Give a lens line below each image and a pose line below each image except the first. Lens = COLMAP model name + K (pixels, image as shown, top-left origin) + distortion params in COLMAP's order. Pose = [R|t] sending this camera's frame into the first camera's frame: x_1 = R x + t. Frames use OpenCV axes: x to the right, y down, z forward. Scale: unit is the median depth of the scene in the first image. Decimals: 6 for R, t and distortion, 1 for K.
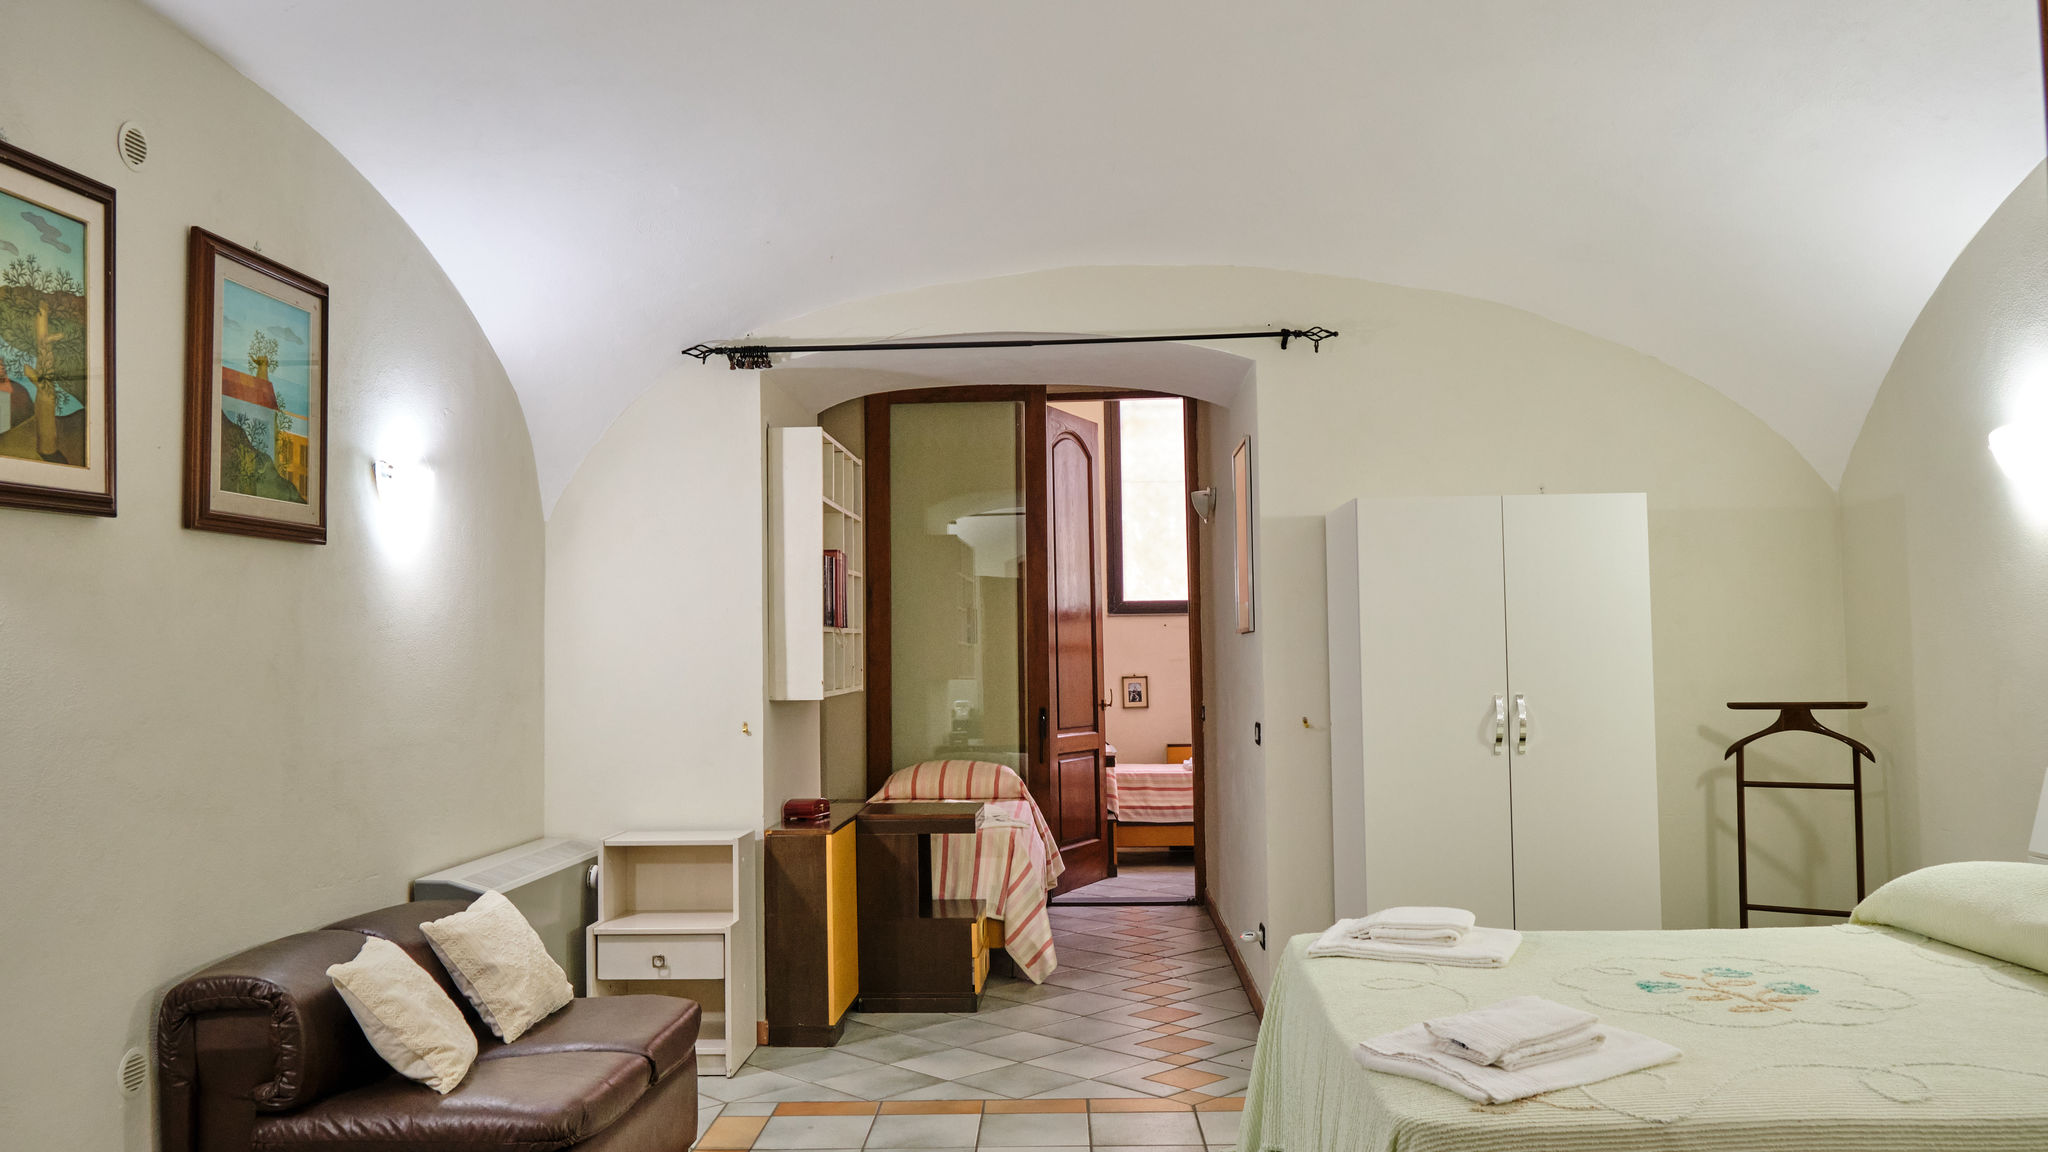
lens RADIAL K [[1578.2, 0, 1023.1], [0, 1578.2, 581.0], [0, 0, 1]] dist [-0.082883, 0.031637]
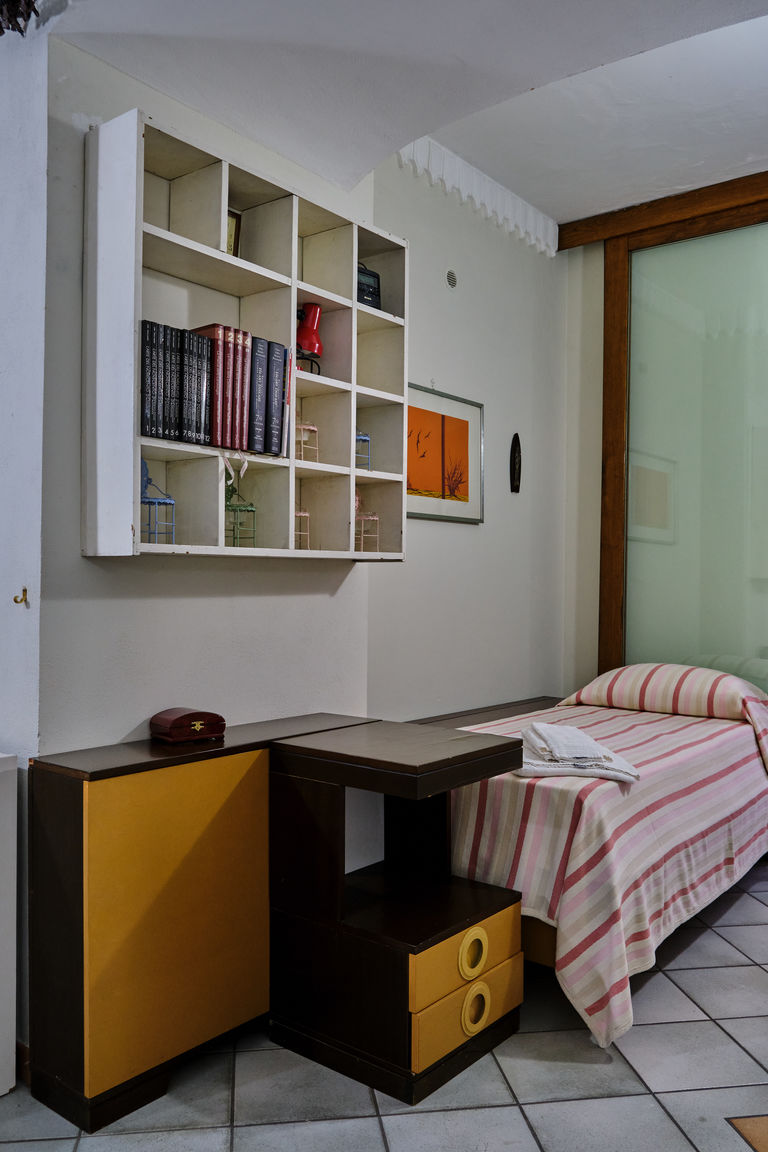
lens RADIAL K [[907.5, 0, 372.9], [0, 907.5, 580.1], [0, 0, 1]] dist [-0.006967, -0.012108]
pose [[0.821002, 0.027709, -0.570252, 0.153400], [-0.001557, 0.998927, 0.046296, 0.069799], [0.570923, -0.037121, 0.820164, 0.780934]]
